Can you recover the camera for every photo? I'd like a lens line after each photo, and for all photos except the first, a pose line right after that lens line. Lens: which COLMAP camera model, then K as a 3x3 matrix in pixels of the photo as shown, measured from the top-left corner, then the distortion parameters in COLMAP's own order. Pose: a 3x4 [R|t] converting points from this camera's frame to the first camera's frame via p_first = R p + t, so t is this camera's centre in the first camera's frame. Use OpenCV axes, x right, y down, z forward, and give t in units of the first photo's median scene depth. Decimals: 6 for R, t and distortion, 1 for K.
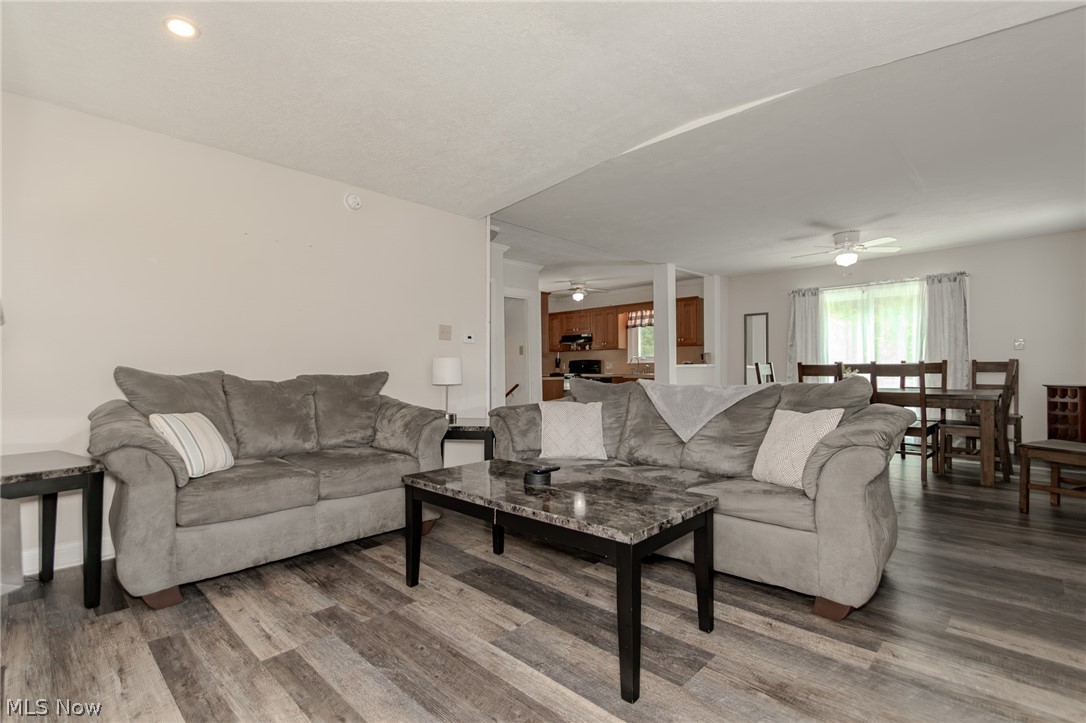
lens RADIAL K [[508.8, 0, 542.1], [0, 508.8, 374.7], [0, 0, 1]] dist [0.001503, 0.000288]
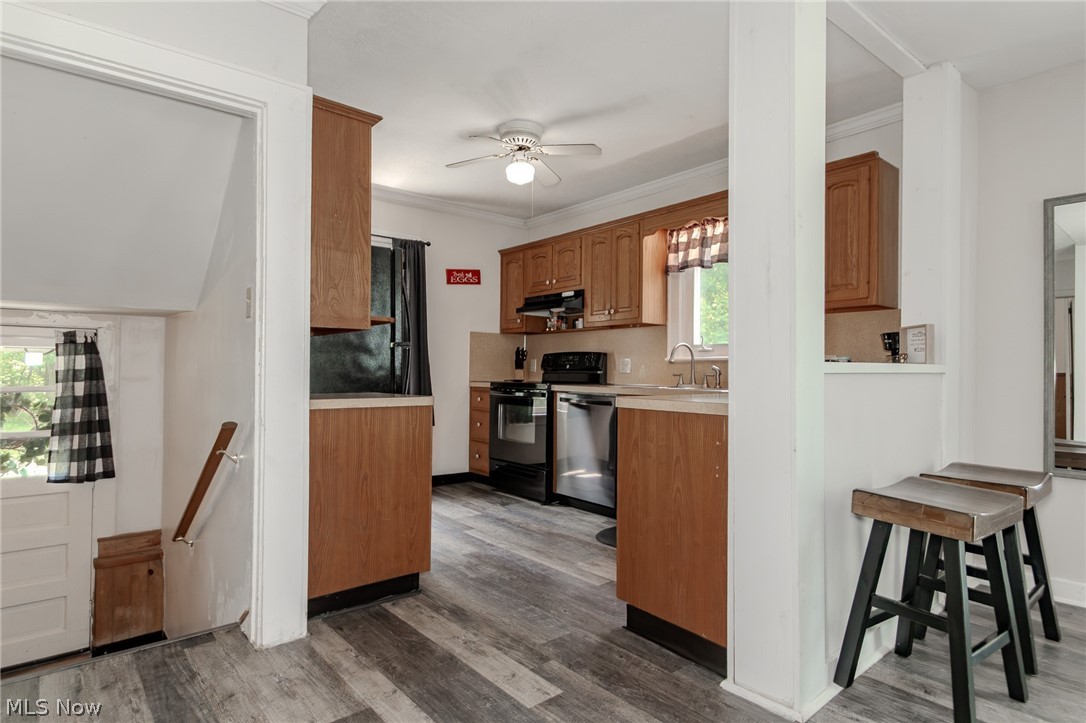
lens RADIAL K [[588.2, 0, 543.0], [0, 588.2, 361.5], [0, 0, 1]] dist [0.001371, 0.000332]
pose [[0.993990, 0.014730, -0.108478, 0.125959], [-0.017478, 0.999549, -0.024427, -0.008920], [0.108069, 0.026176, 0.993799, 0.548705]]
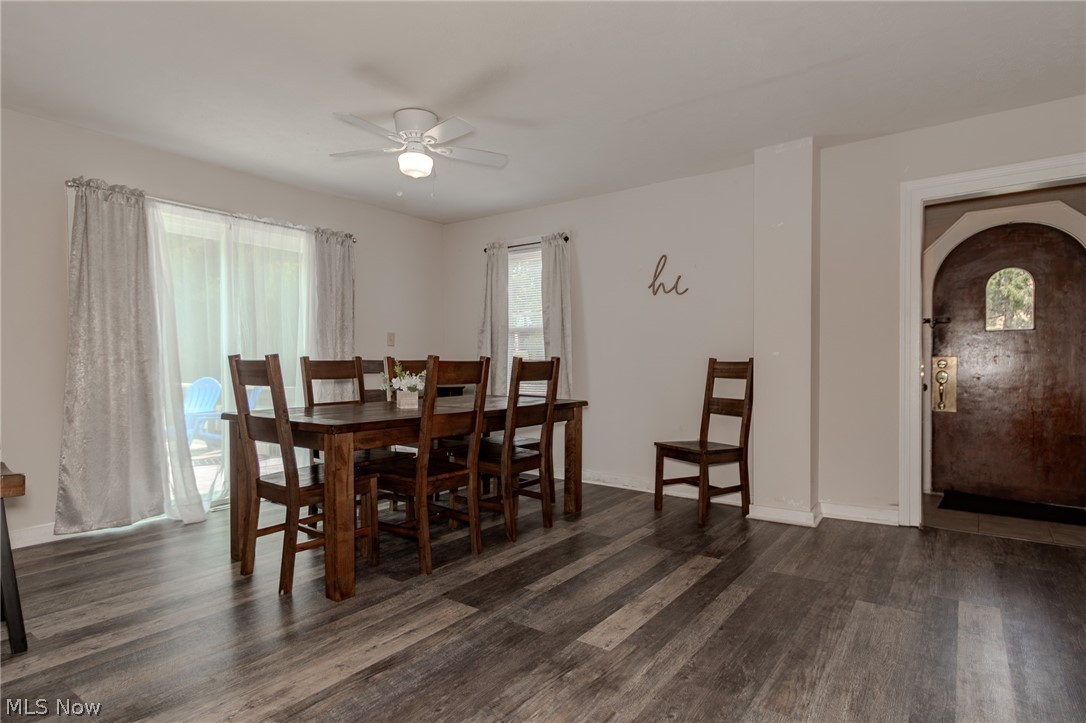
lens RADIAL K [[588.2, 0, 543.0], [0, 588.2, 361.5], [0, 0, 1]] dist [0.001371, 0.000332]
pose [[-0.148883, 0.006860, 0.988831, -0.025442], [0.012965, 0.999904, -0.004985, -0.009270], [-0.988770, 0.012078, -0.148957, 0.574103]]
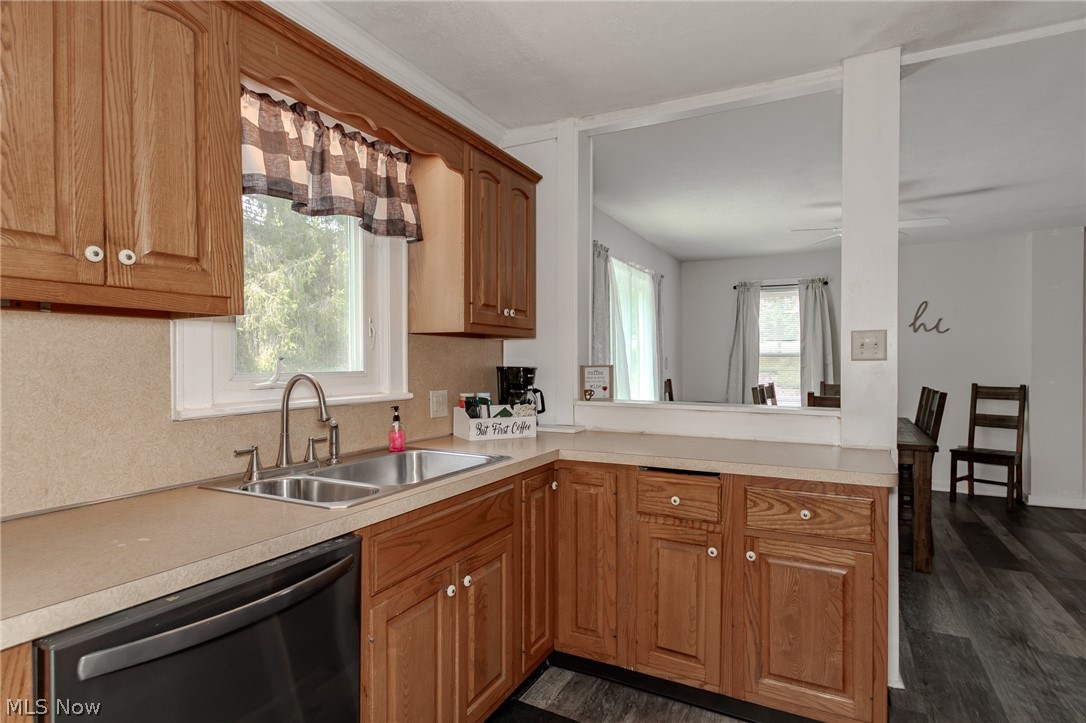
lens RADIAL K [[581.2, 0, 543.0], [0, 581.2, 361.5], [0, 0, 1]] dist [0.000415, -0.000891]
pose [[-0.295560, 0.004834, 0.955312, -0.024677], [0.008402, 0.999962, -0.002460, -0.038643], [-0.955287, 0.007299, -0.295589, 0.990536]]
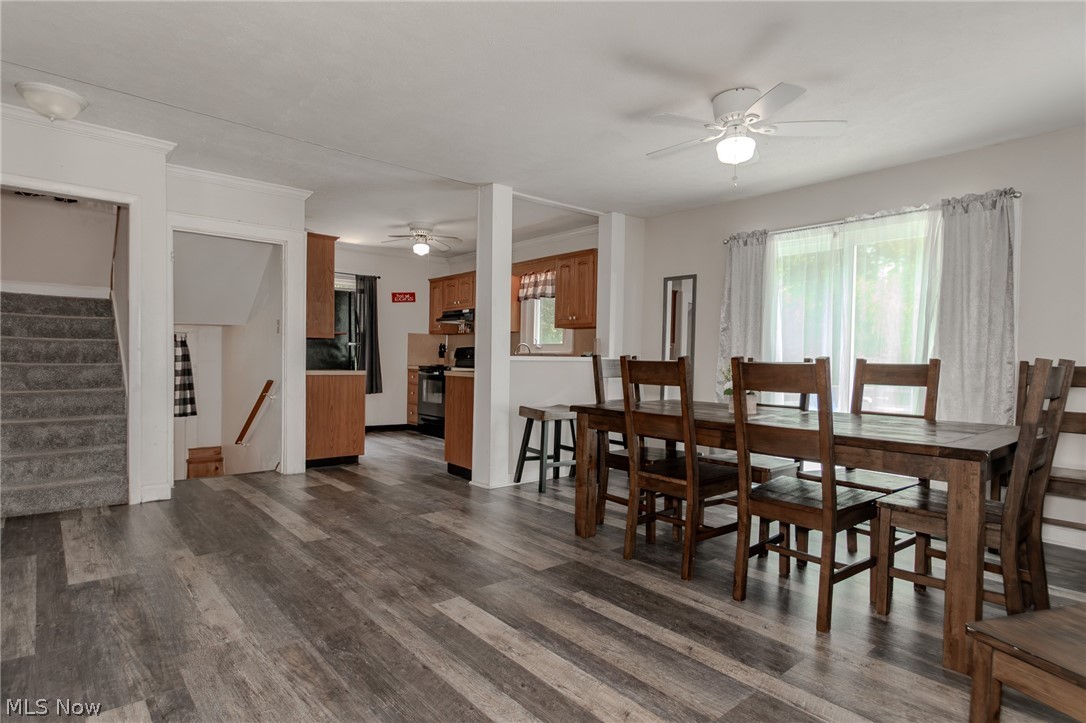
lens RADIAL K [[586.0, 0, 538.2], [0, 586.0, 372.6], [0, 0, 1]] dist [-0.003149, -0.000734]
pose [[0.994747, 0.028268, -0.098388, 0.279940], [-0.027158, 0.999552, 0.012603, -0.007735], [0.098700, -0.009865, 0.995068, 0.244906]]
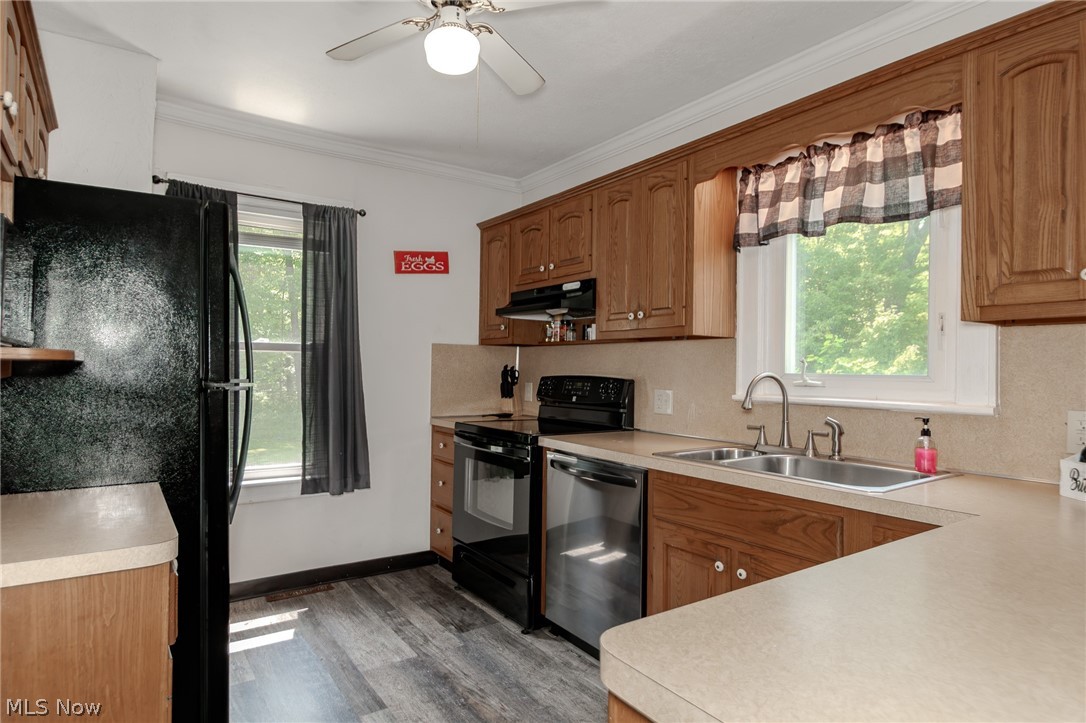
lens RADIAL K [[610.9, 0, 525.6], [0, 610.9, 365.4], [0, 0, 1]] dist [0.001118, 0.000291]
pose [[0.978842, 0.017769, -0.203843, 0.135809], [-0.020291, 0.999741, -0.010285, -0.034273], [0.203608, 0.014203, 0.978949, 0.734177]]
